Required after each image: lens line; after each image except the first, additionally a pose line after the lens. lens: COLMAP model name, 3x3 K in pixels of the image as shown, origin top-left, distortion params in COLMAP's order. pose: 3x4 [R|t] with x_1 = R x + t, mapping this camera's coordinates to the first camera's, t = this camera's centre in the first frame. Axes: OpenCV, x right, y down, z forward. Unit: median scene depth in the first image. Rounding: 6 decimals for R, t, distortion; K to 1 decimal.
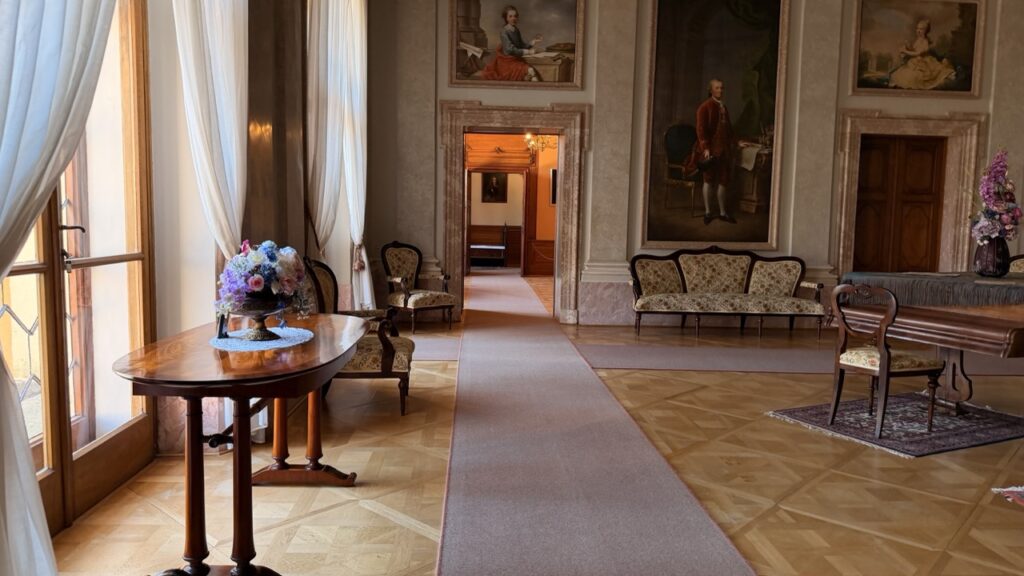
lens RADIAL K [[723.5, 0, 510.0], [0, 723.5, 290.5], [0, 0, 1]] dist [0.007154, -0.038178]
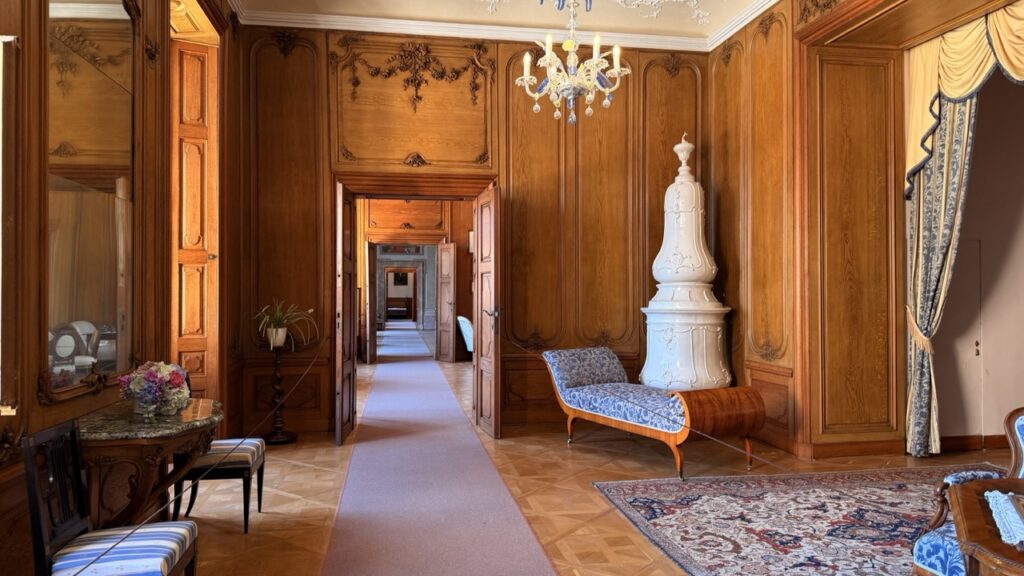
lens RADIAL K [[723.5, 0, 511.5], [0, 723.5, 287.8], [0, 0, 1]] dist [0.007154, -0.038178]
pose [[0.993335, -0.014525, 0.114347, 0.110605], [0.026018, 0.994681, -0.099665, 0.176703], [-0.112291, 0.101976, 0.988429, -1.980457]]
